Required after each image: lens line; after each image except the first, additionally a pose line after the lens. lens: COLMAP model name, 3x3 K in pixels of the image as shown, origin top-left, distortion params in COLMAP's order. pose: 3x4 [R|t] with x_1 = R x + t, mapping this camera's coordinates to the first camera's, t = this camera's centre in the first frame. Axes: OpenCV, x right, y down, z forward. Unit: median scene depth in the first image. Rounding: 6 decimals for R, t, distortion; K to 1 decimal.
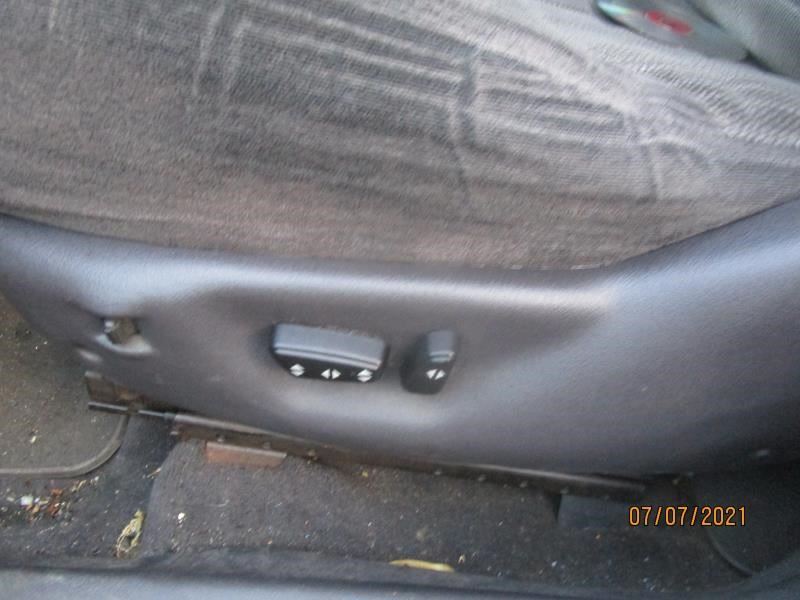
lens RADIAL K [[560.0, 0, 400.0], [0, 560.0, 300.0], [0, 0, 1]] dist [-0.024105, 0.007029]
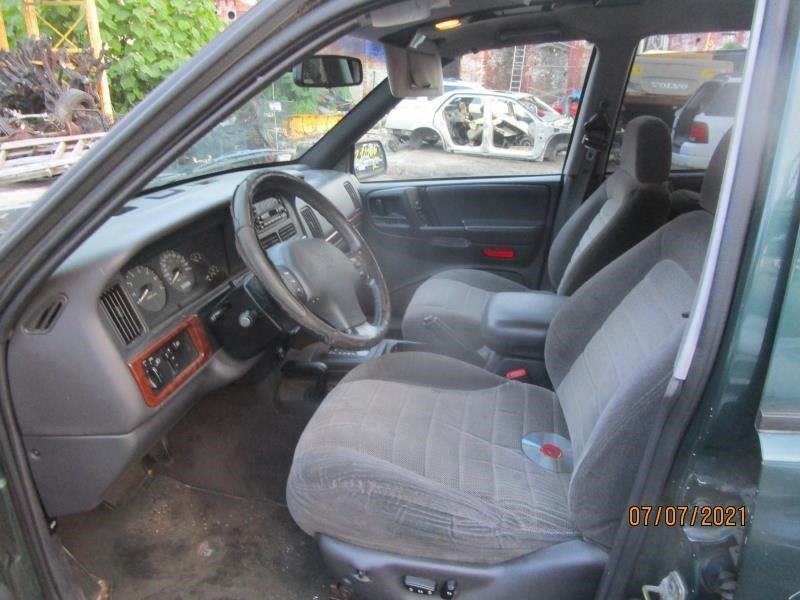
lens RADIAL K [[560.0, 0, 400.0], [0, 560.0, 300.0], [0, 0, 1]] dist [-0.024105, 0.007029]
pose [[0.988376, -0.011705, -0.151577, 0.331170], [-0.042179, 0.936778, -0.347372, -0.399199], [0.146060, 0.349727, 0.925396, -3.178993]]
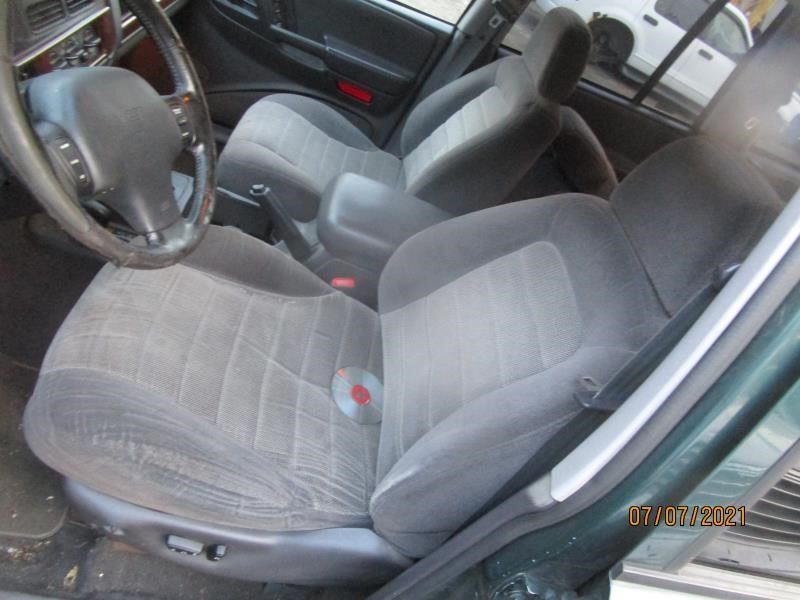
lens RADIAL K [[567.3, 0, 400.0], [0, 567.3, 300.0], [0, 0, 1]] dist [-0.055425, 0.033380]
pose [[0.935605, 0.244713, 0.254476, -0.143000], [-0.246776, 0.968768, -0.024305, -1.578251], [-0.252476, -0.040059, 0.966774, -2.463015]]
